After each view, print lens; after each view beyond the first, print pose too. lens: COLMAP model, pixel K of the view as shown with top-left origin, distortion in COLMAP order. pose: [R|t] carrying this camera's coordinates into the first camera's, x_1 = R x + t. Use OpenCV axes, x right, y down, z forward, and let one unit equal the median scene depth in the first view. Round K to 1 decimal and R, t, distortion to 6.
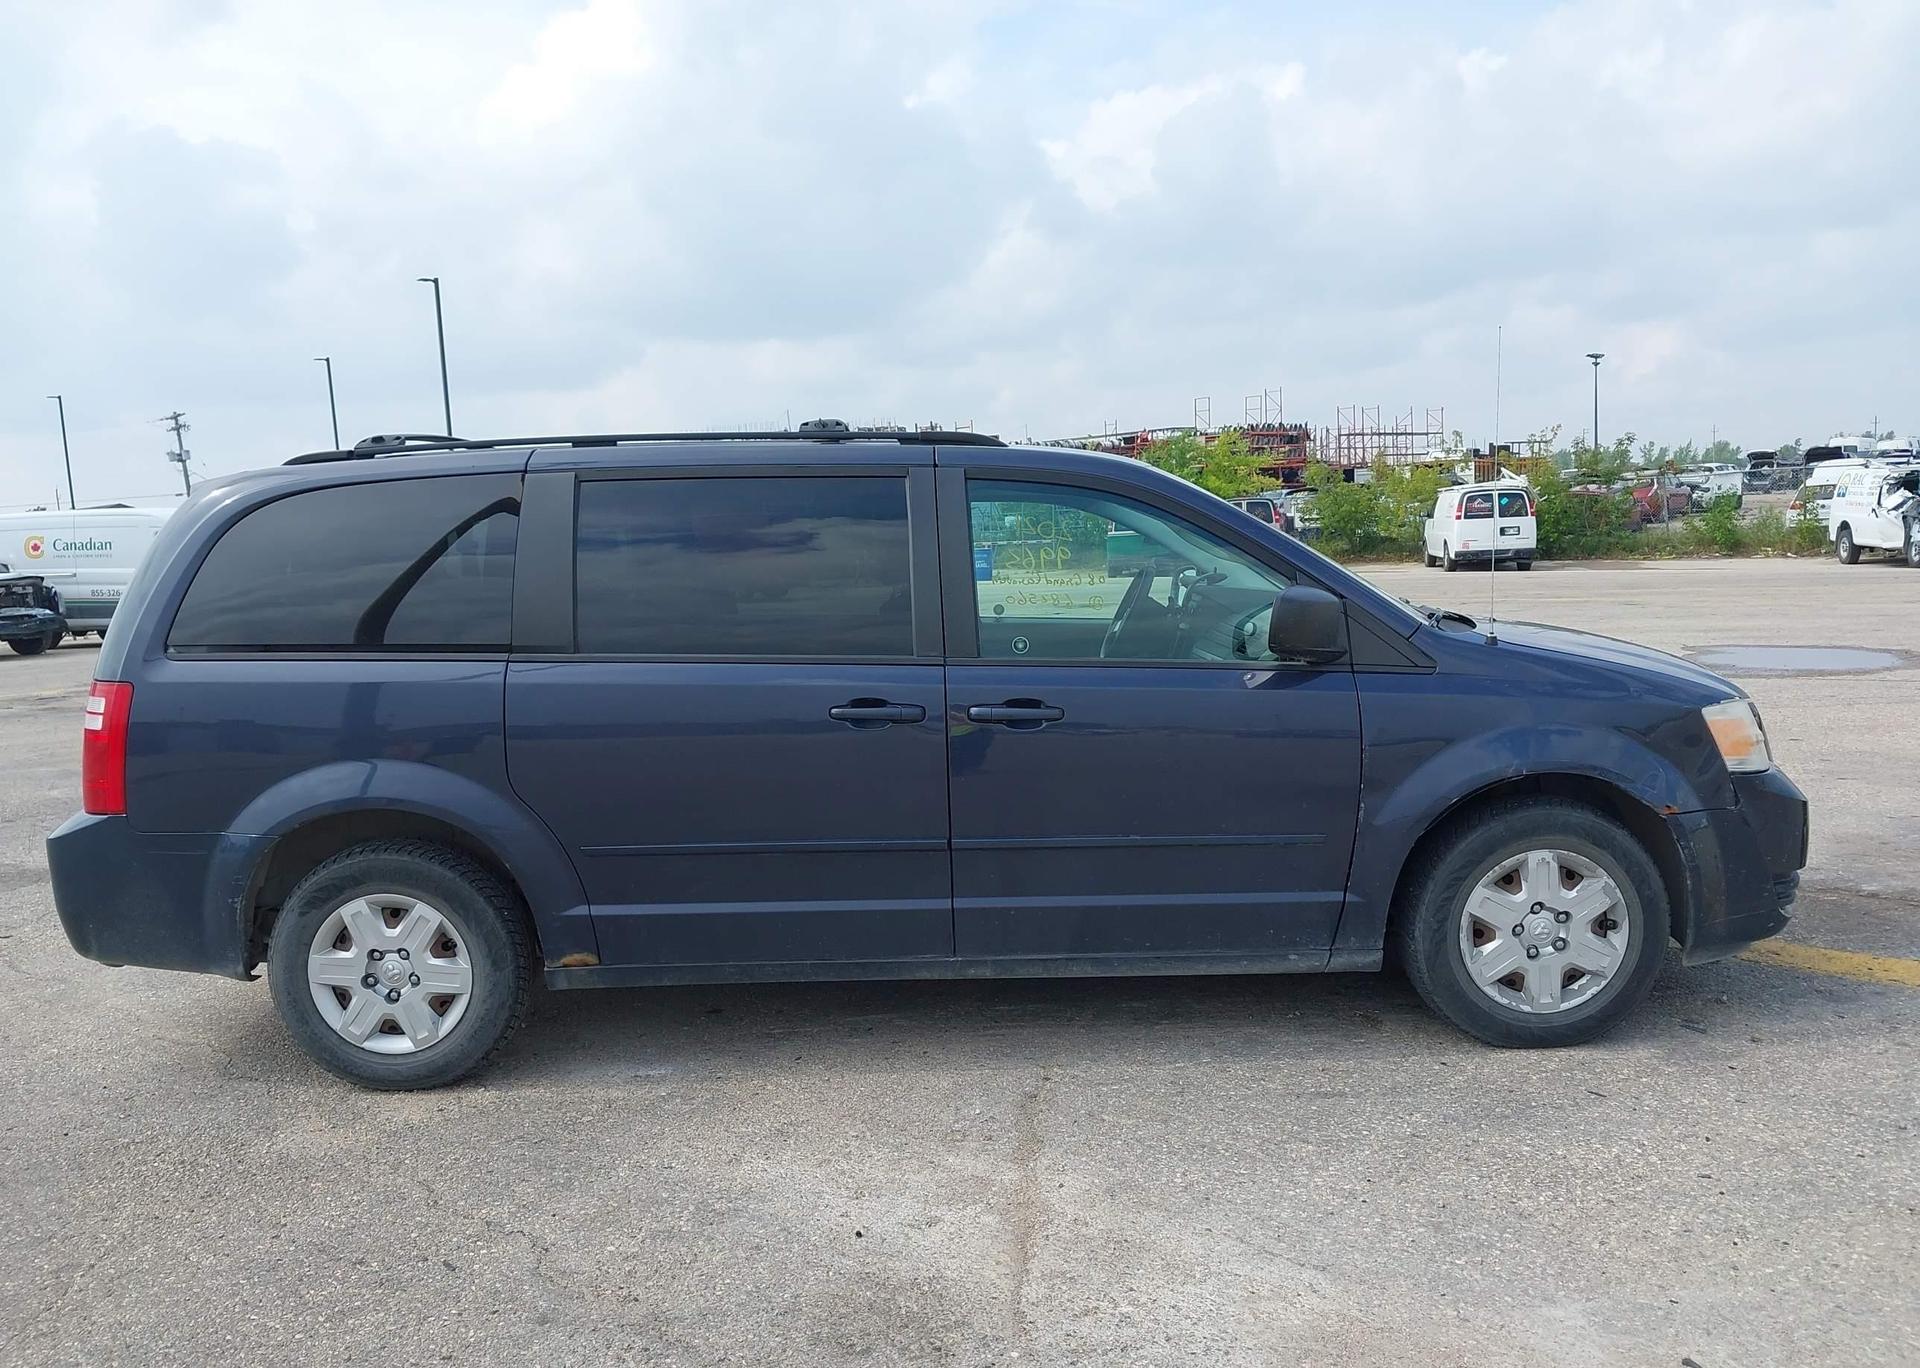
lens RADIAL K [[1539.7, 0, 962.4], [0, 1539.7, 681.8], [0, 0, 1]] dist [0.043632, -0.074066]
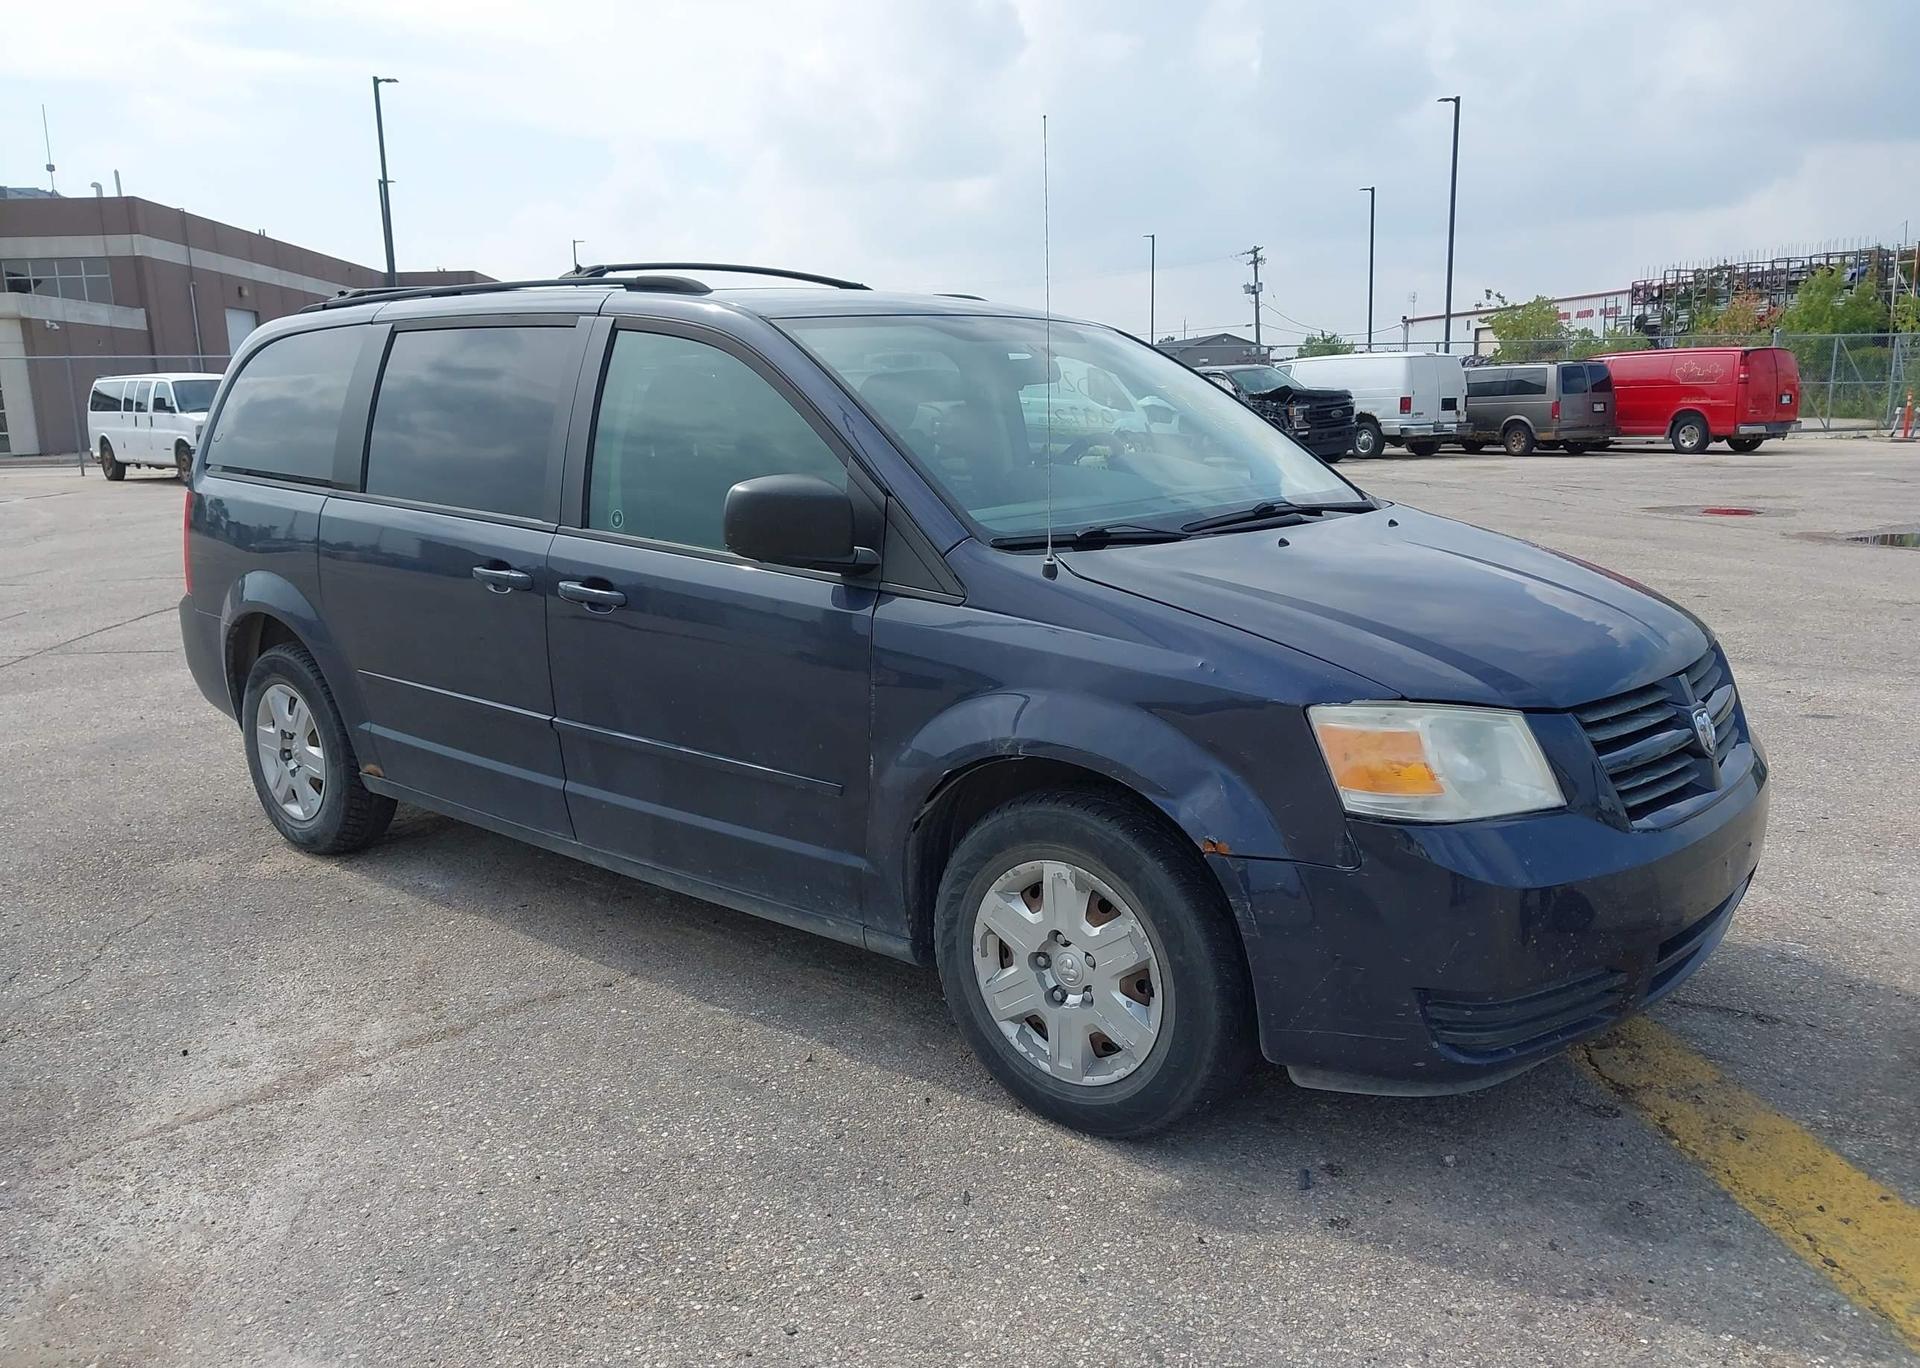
lens RADIAL K [[1539.7, 0, 956.8], [0, 1539.7, 679.6], [0, 0, 1]] dist [0.043632, -0.074066]
pose [[0.766513, 0.146979, -0.625184, 0.763657], [-0.080132, 0.987741, 0.133968, -0.067732], [0.637211, -0.052591, 0.768893, 0.413069]]
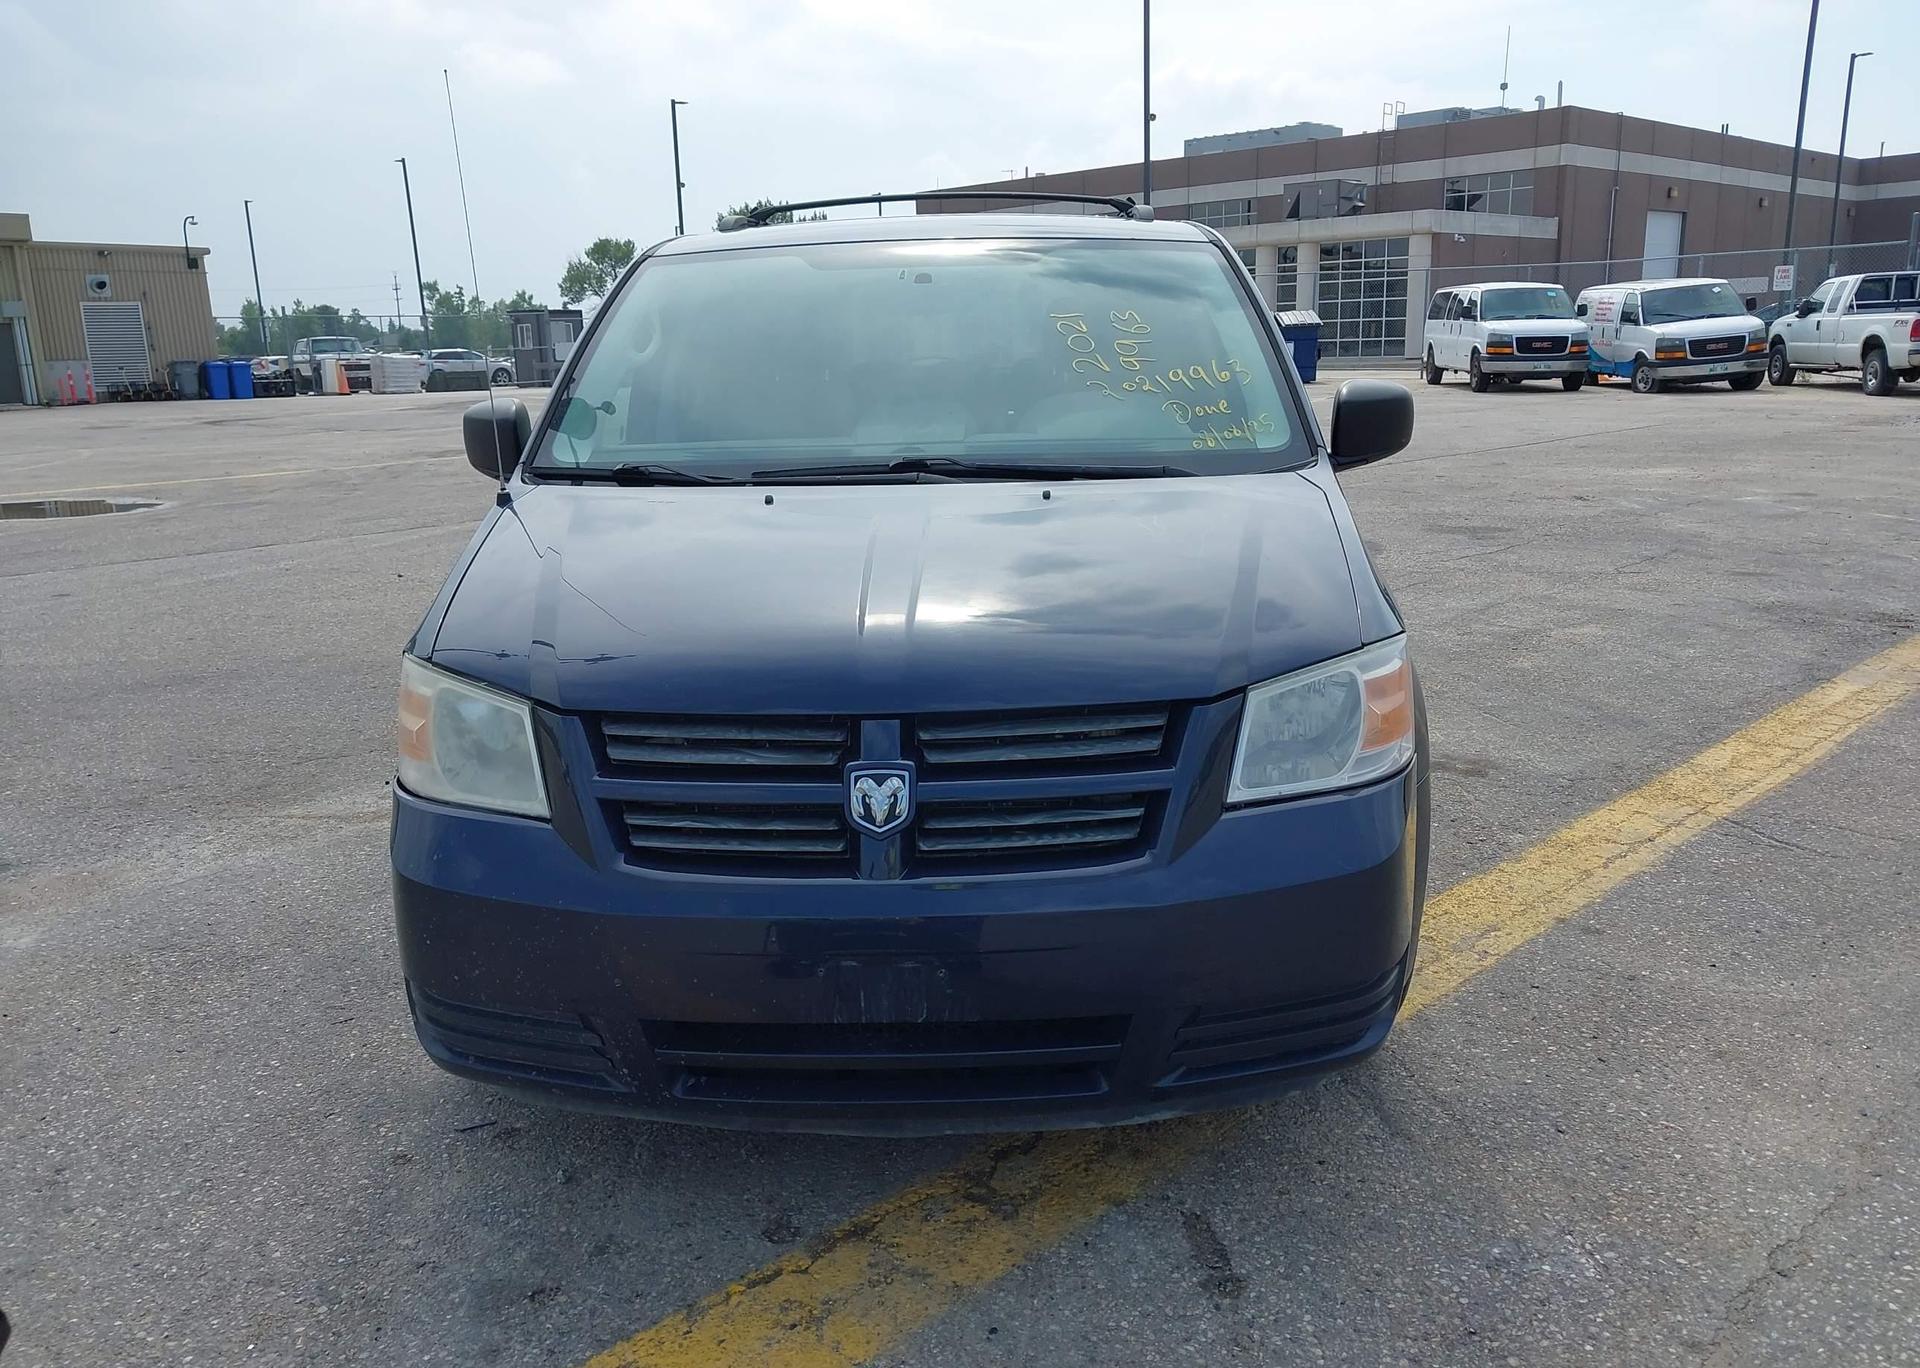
lens RADIAL K [[1539.7, 0, 946.0], [0, 1539.7, 685.8], [0, 0, 1]] dist [0.043632, -0.074066]
pose [[-0.045664, 0.267991, -0.962339, 1.089359], [-0.073201, 0.959856, 0.270773, -0.160832], [0.996271, 0.082809, -0.024214, 1.240042]]
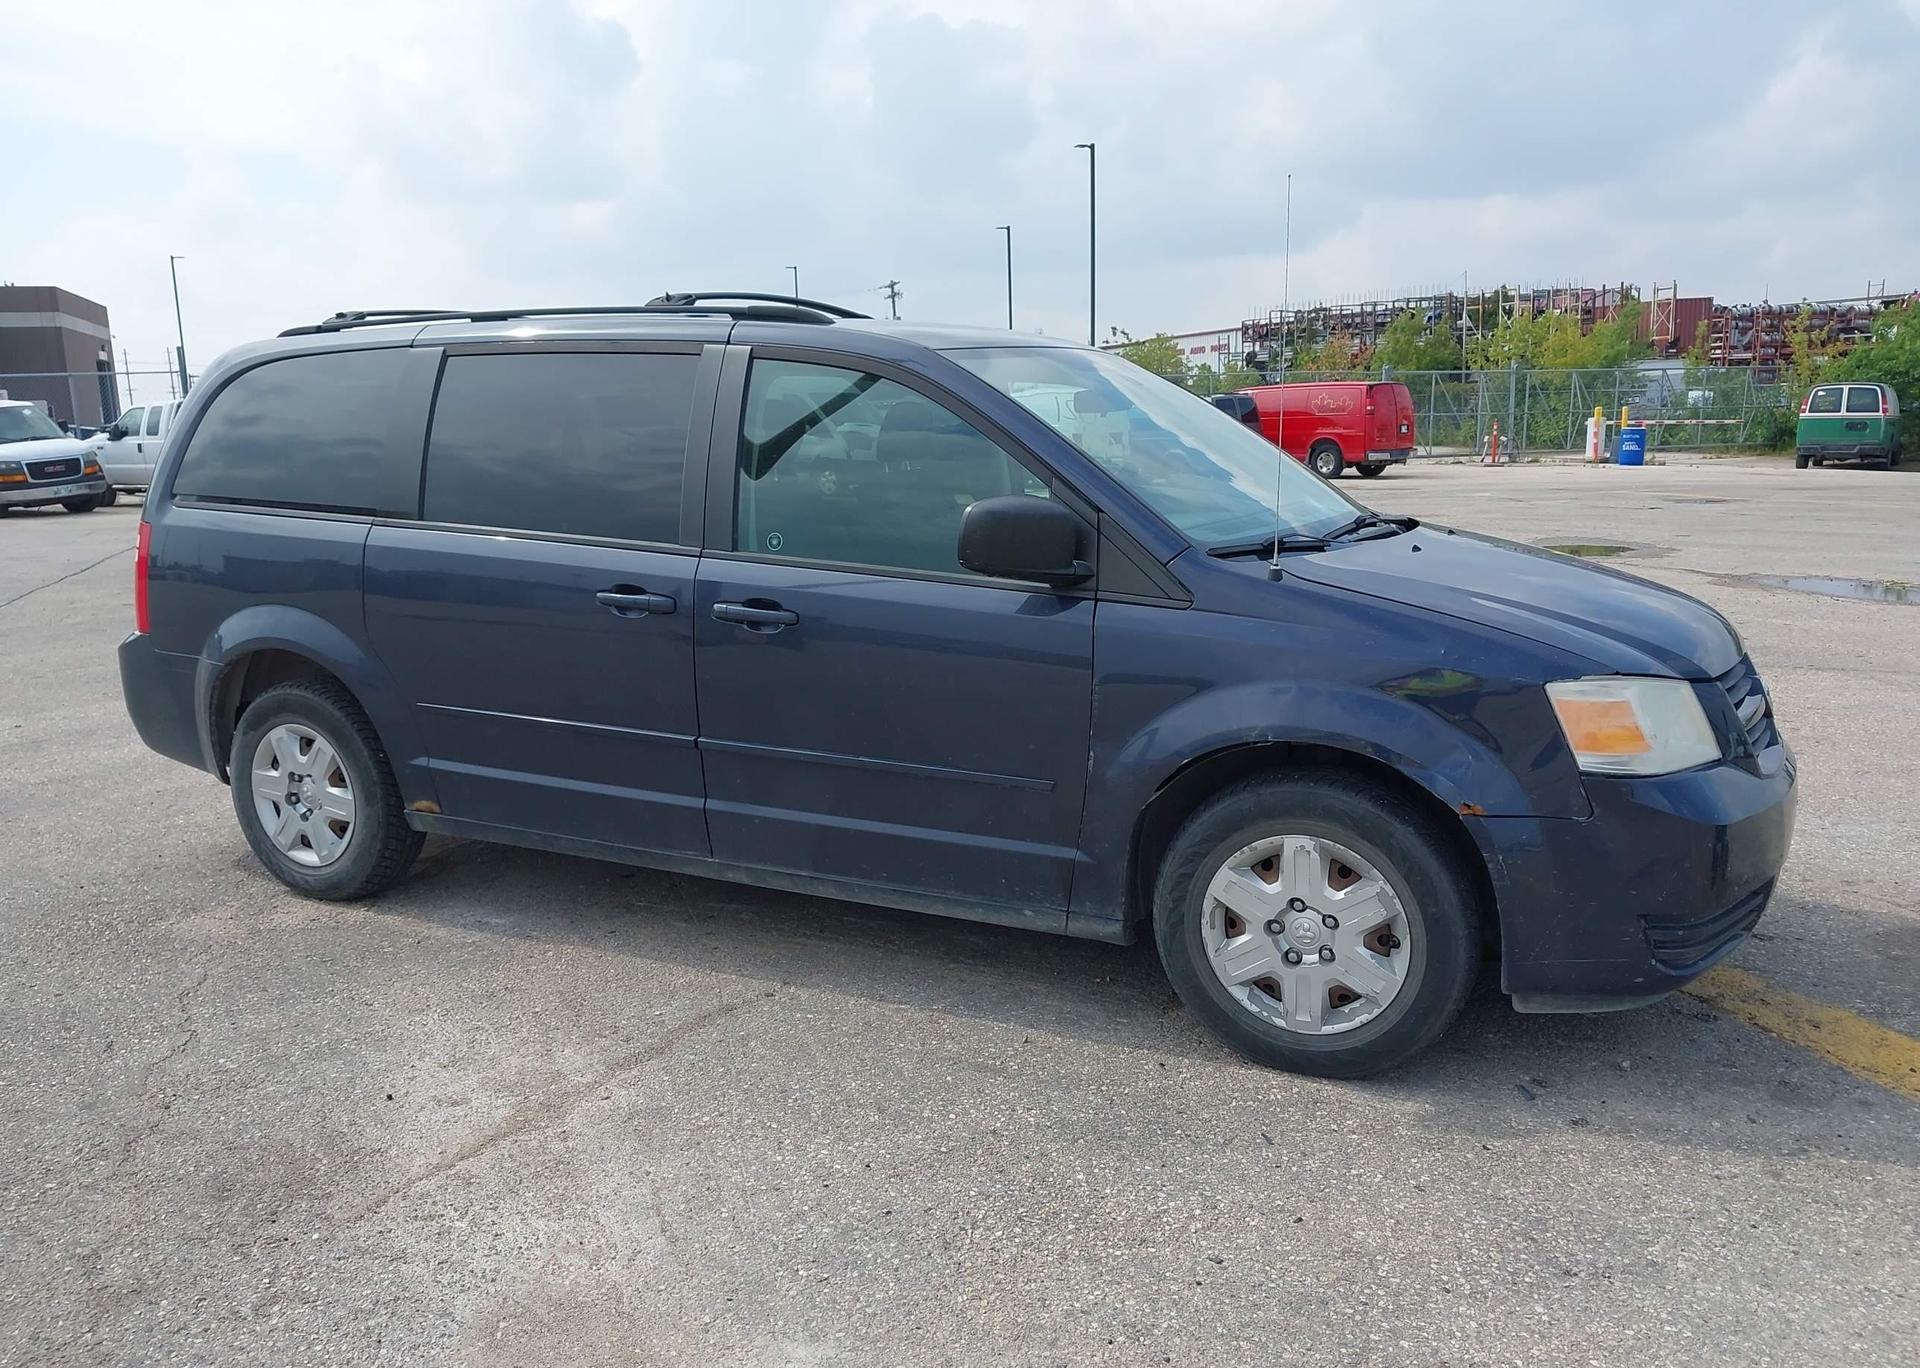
lens RADIAL K [[1539.7, 0, 974.8], [0, 1539.7, 681.8], [0, 0, 1]] dist [0.043632, -0.074066]
pose [[0.898853, 0.103754, -0.425792, 0.547701], [-0.067535, 0.992759, 0.099341, -0.039792], [0.433016, -0.060537, 0.899351, 0.198820]]
